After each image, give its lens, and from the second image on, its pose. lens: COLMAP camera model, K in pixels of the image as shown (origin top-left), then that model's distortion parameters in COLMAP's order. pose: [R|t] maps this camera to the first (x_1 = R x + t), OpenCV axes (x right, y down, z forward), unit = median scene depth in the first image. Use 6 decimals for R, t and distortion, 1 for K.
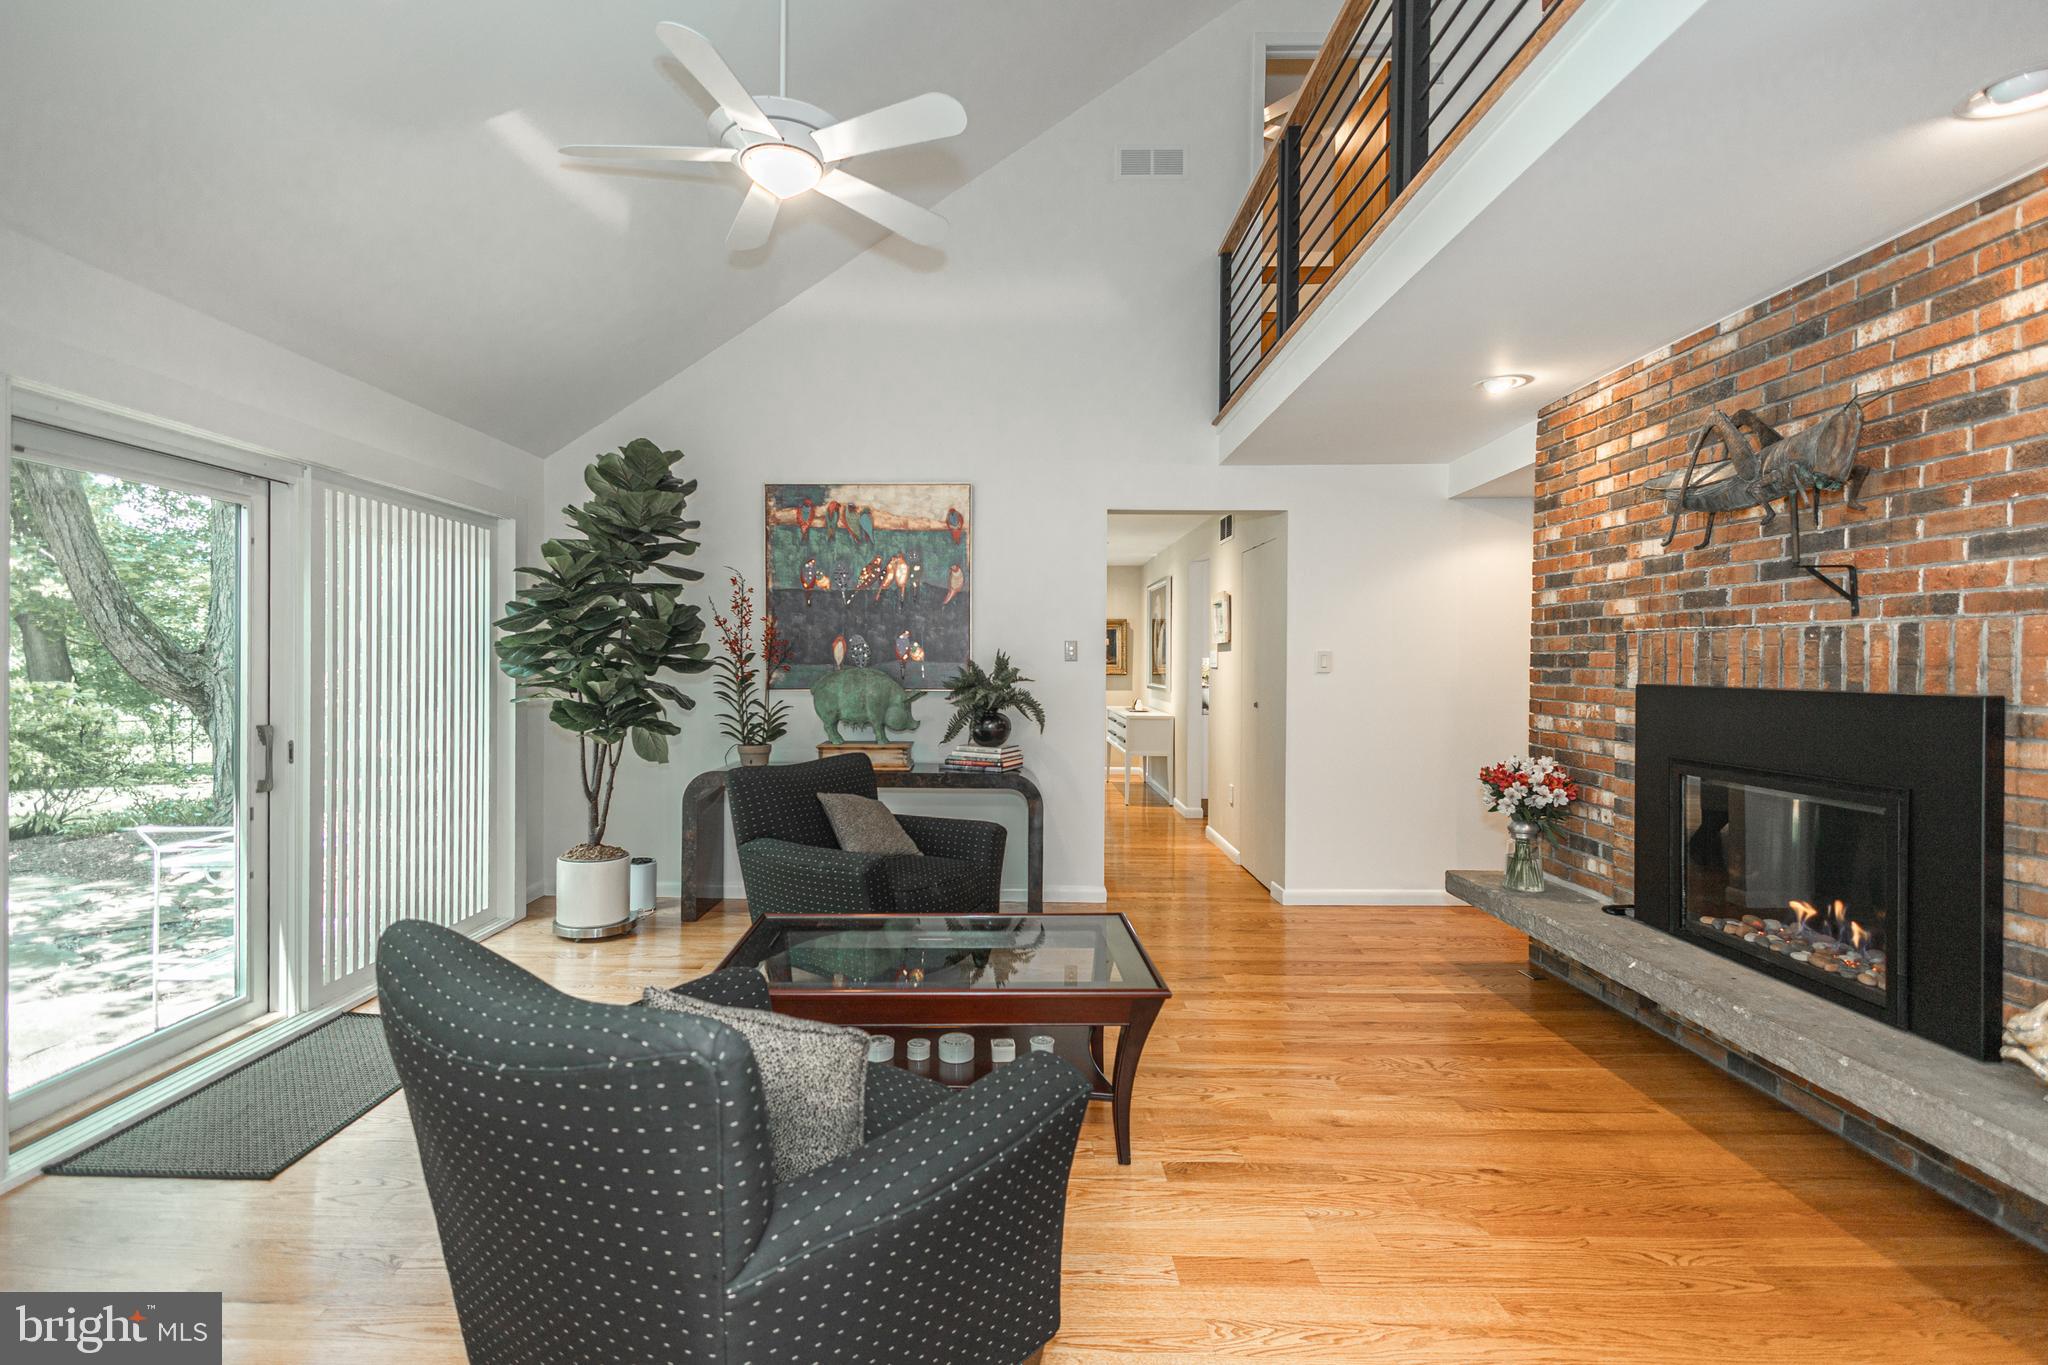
lens RADIAL K [[956.4, 0, 992.9], [0, 956.4, 667.3], [0, 0, 1]] dist [0.016583, -0.003805]
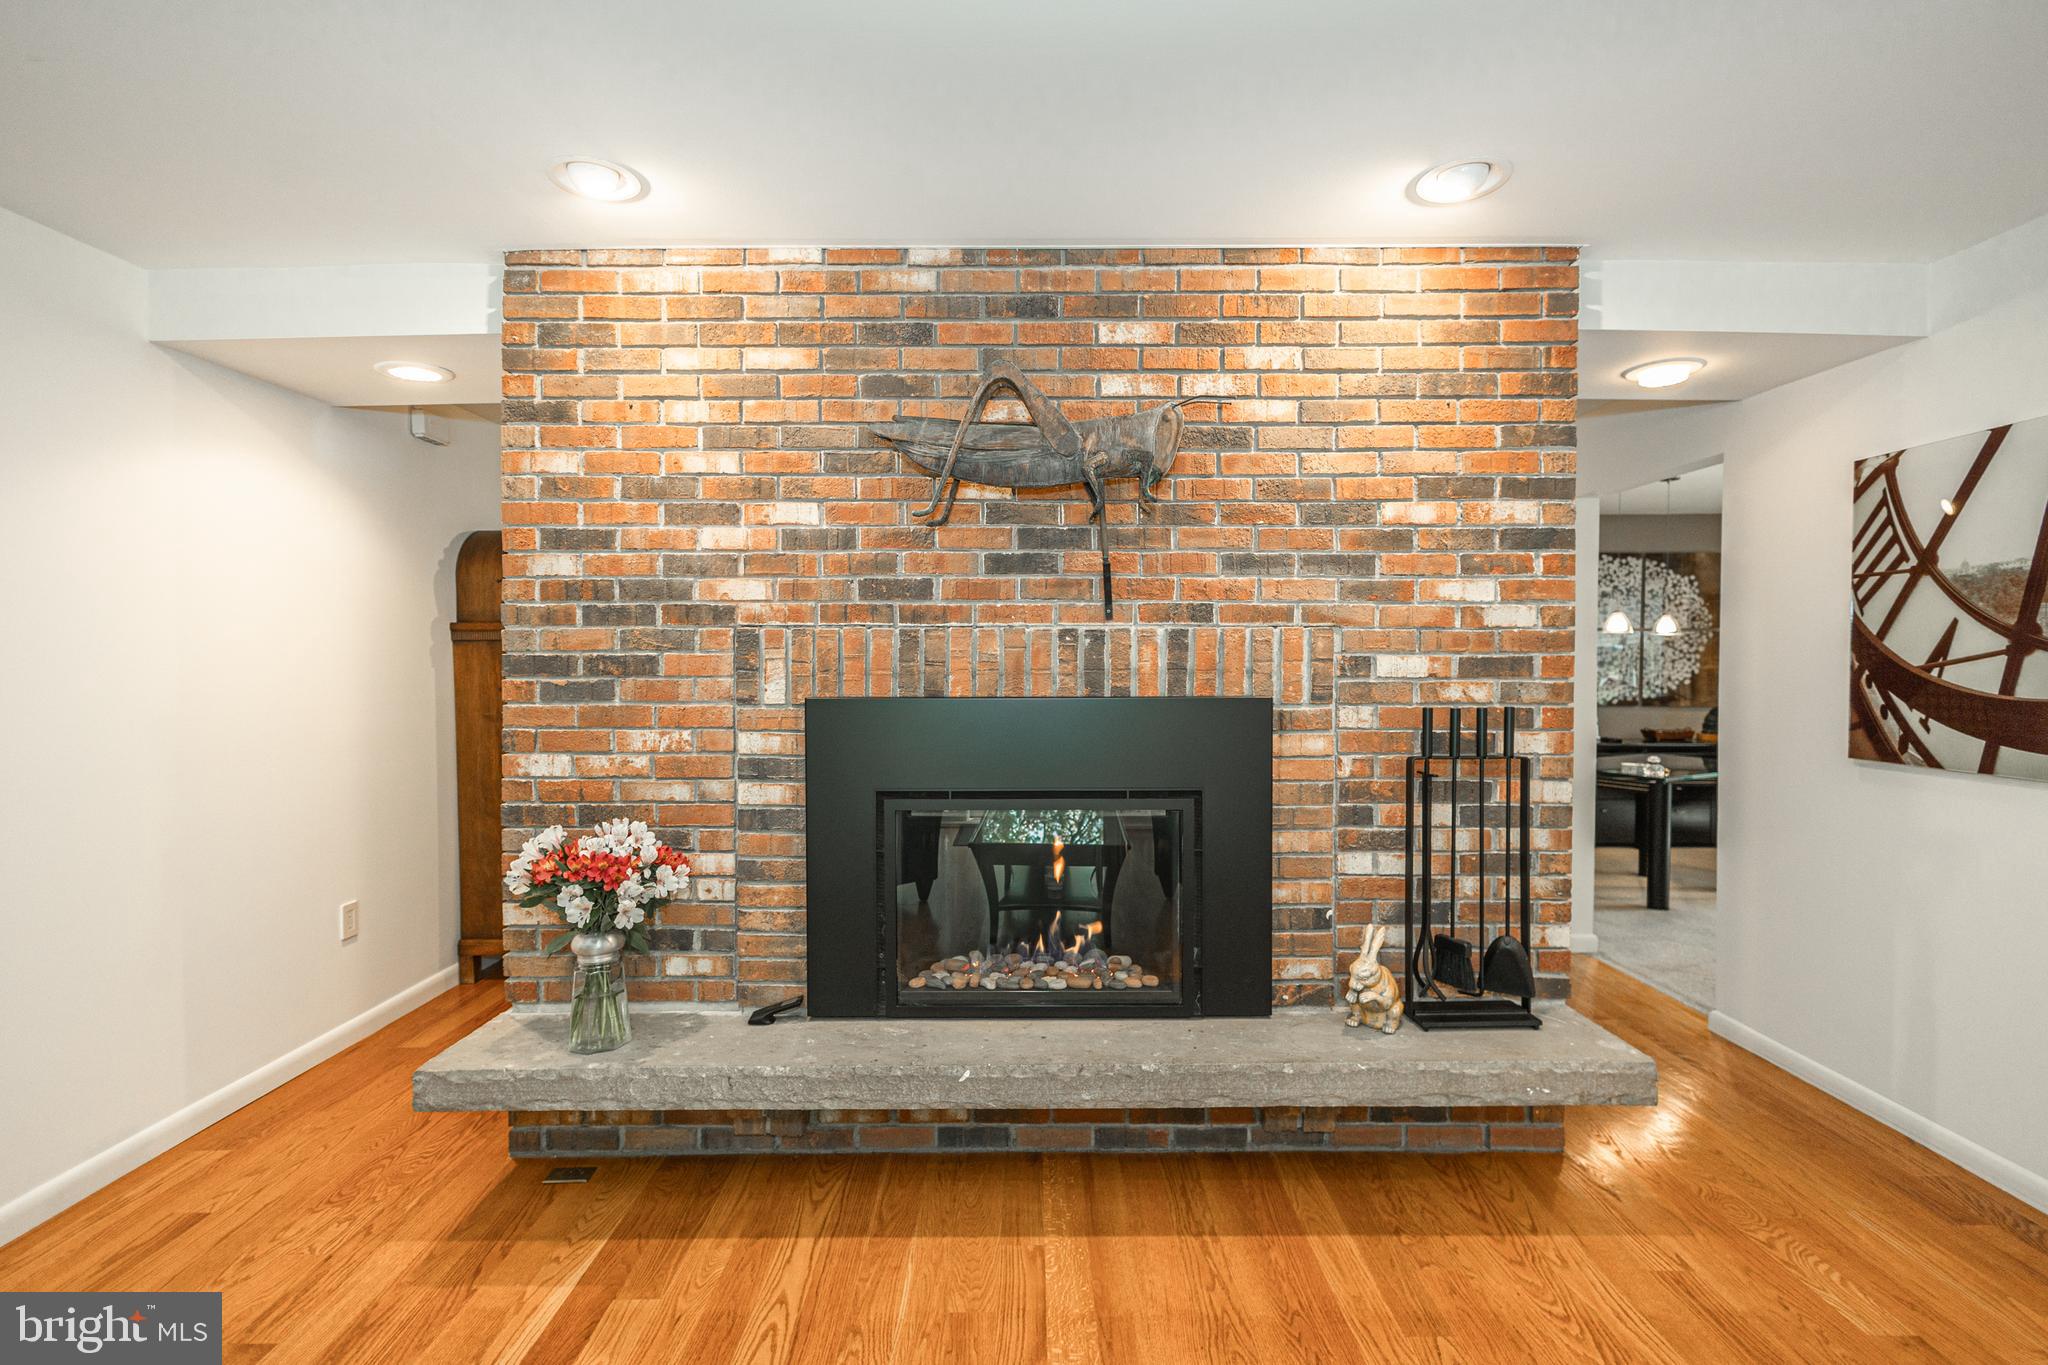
lens RADIAL K [[956.4, 0, 1036.3], [0, 956.4, 688.1], [0, 0, 1]] dist [0.016583, -0.003805]
pose [[-0.015326, -0.029034, 0.999461, -0.053248], [0.008619, 0.999537, 0.029169, -0.008772], [-0.999845, 0.009061, -0.015068, 0.742501]]
